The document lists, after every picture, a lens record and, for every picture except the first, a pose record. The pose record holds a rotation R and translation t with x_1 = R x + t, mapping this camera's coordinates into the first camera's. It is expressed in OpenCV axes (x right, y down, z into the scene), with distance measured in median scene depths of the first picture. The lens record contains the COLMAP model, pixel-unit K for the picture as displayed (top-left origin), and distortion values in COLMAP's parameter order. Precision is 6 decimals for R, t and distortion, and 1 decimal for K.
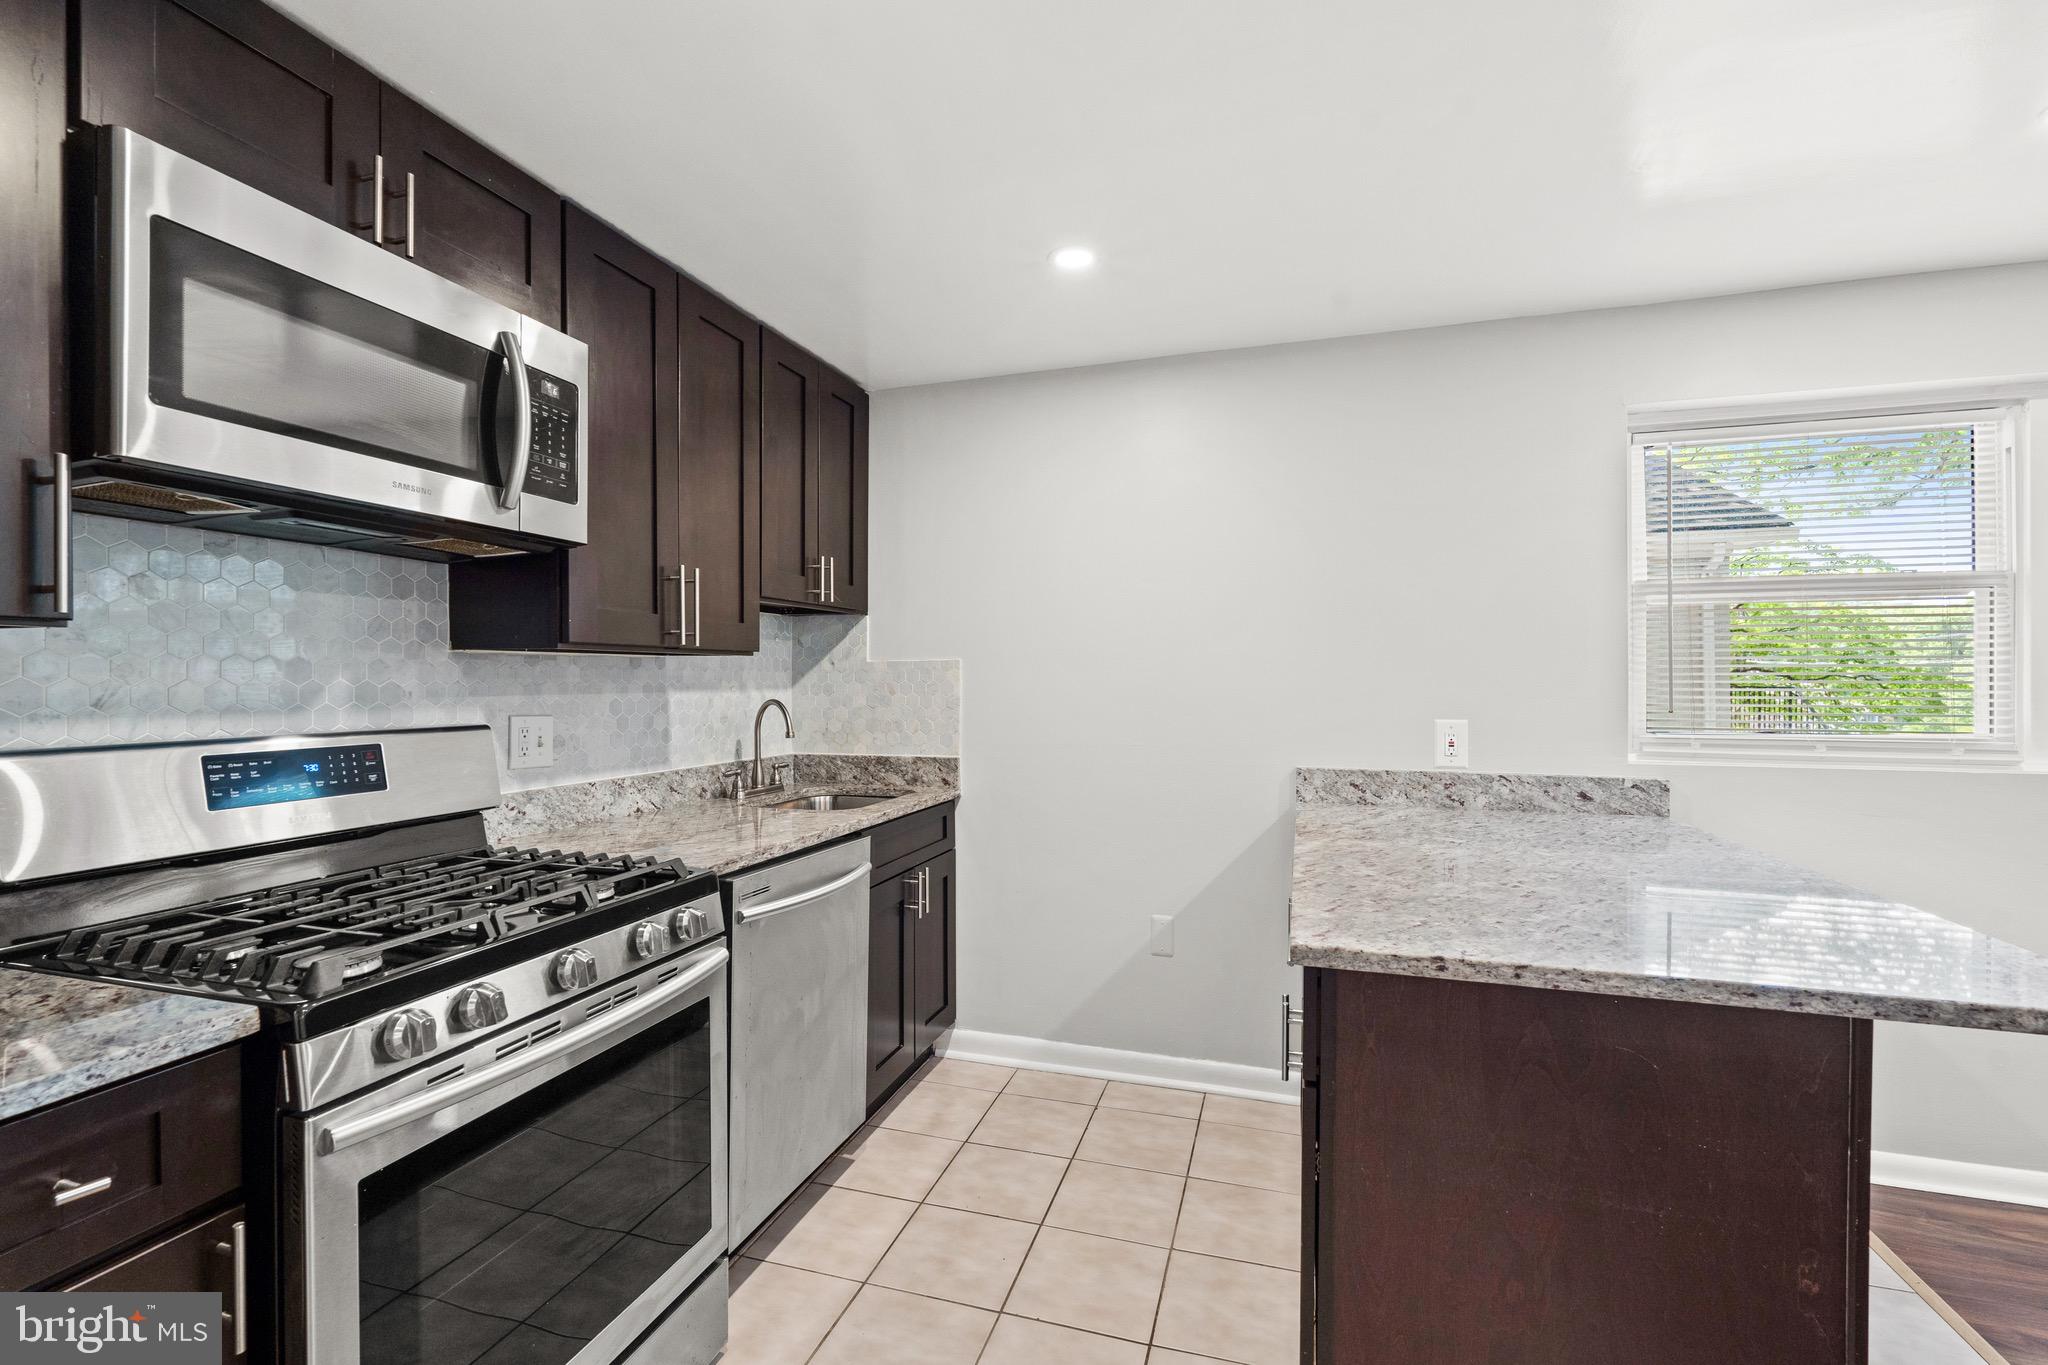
lens RADIAL K [[900.8, 0, 1020.5], [0, 900.8, 689.1], [0, 0, 1]] dist [0.001278, -0.000086]
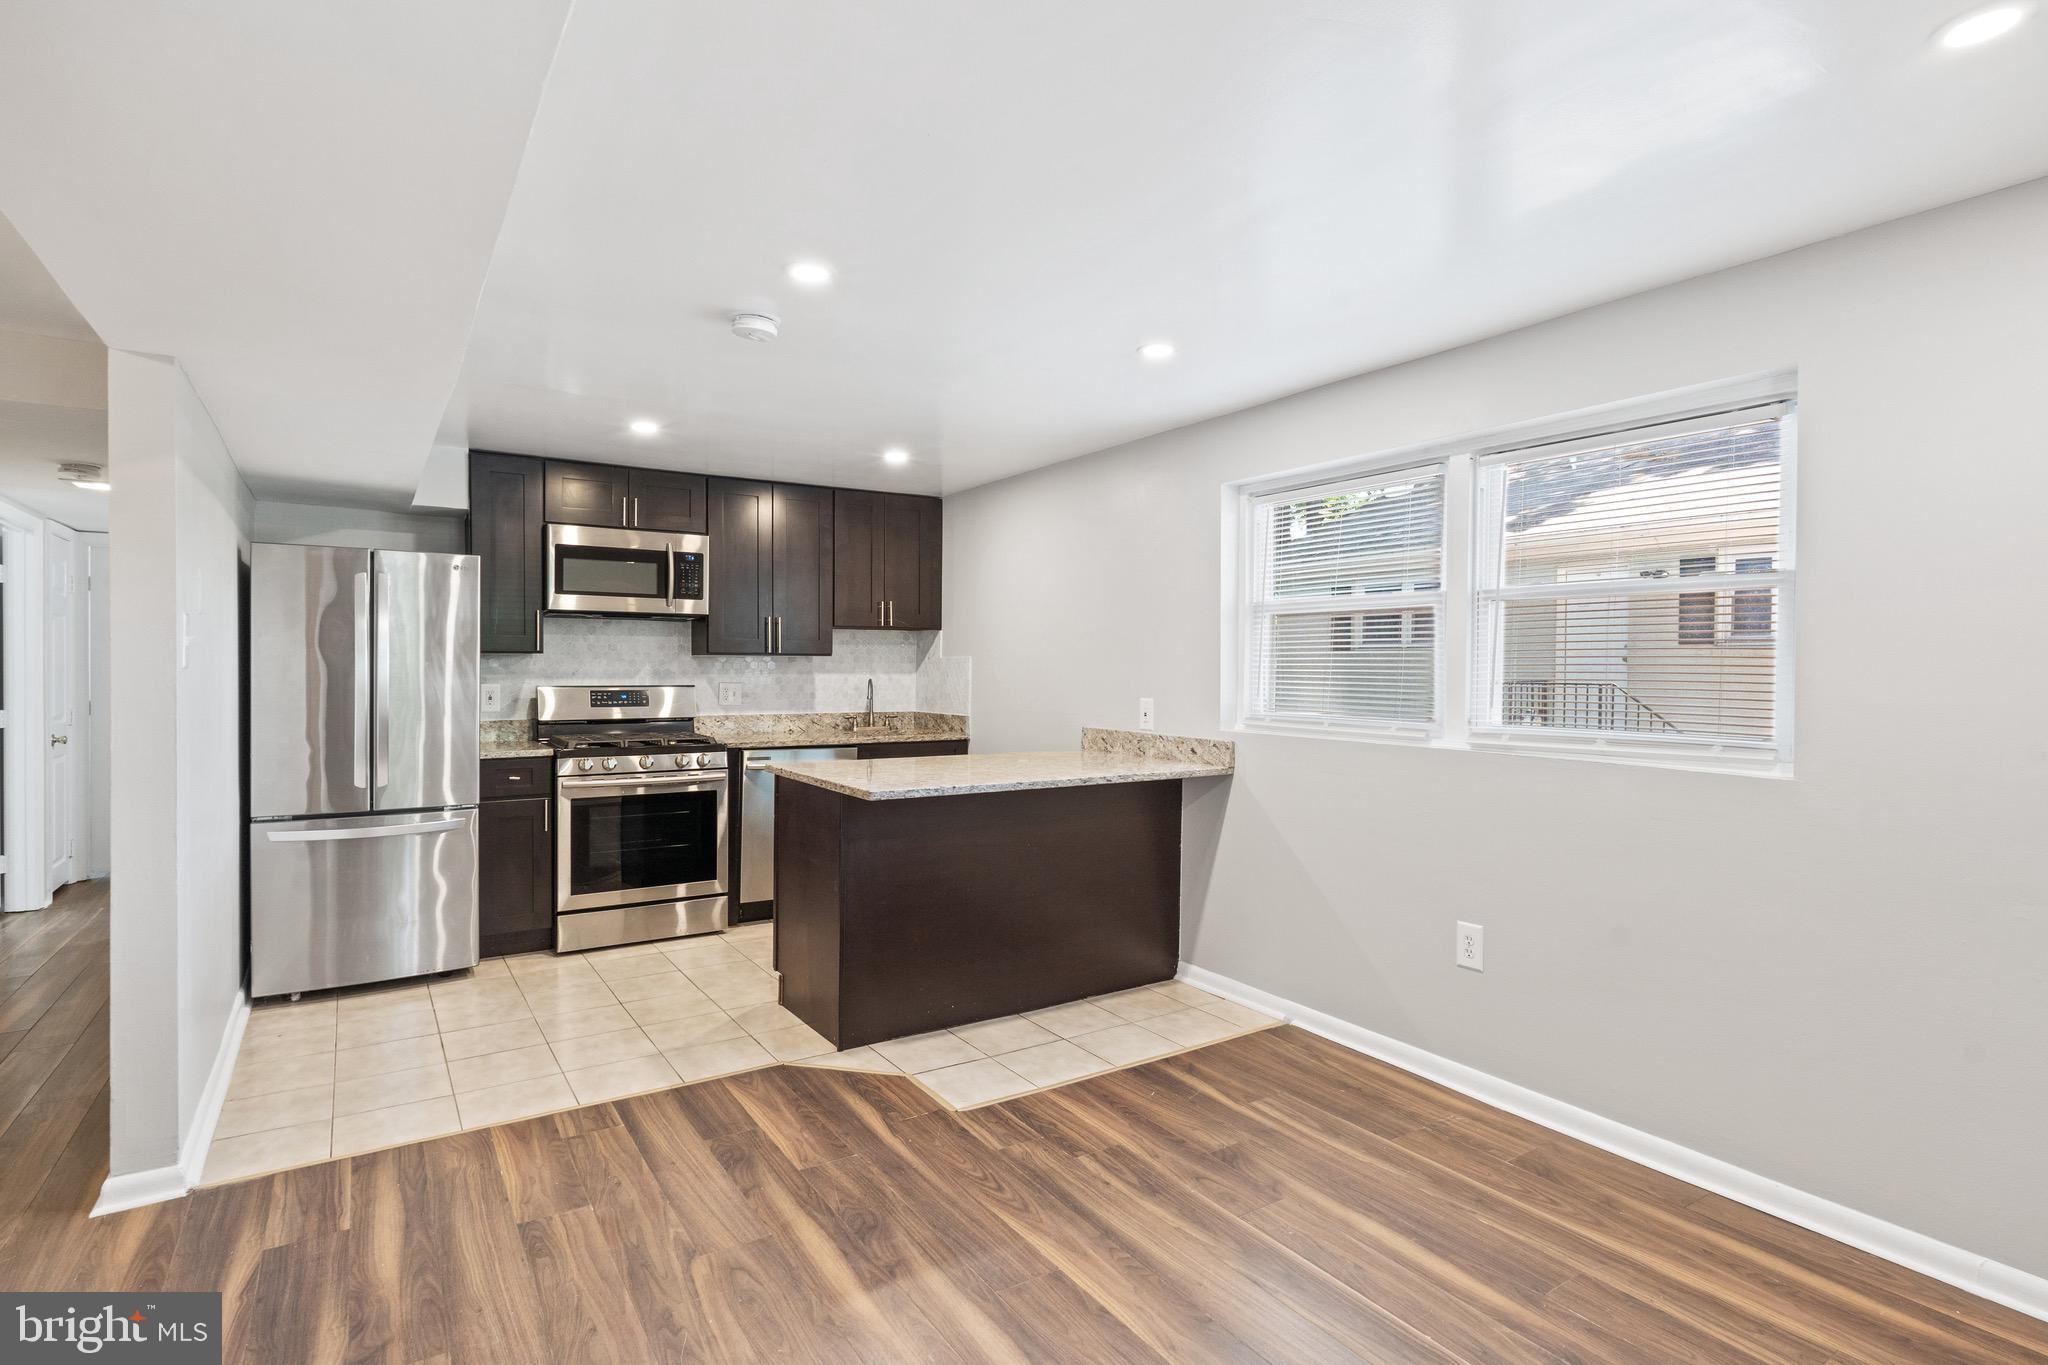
lens RADIAL K [[1006.0, 0, 1020.3], [0, 1006.0, 676.9], [0, 0, 1]] dist [-0.003222, 0.000036]
pose [[0.773720, 0.013177, -0.633391, 1.524979], [-0.013628, 0.999899, 0.004155, -0.006203], [0.633381, 0.005417, 0.773821, -0.484721]]
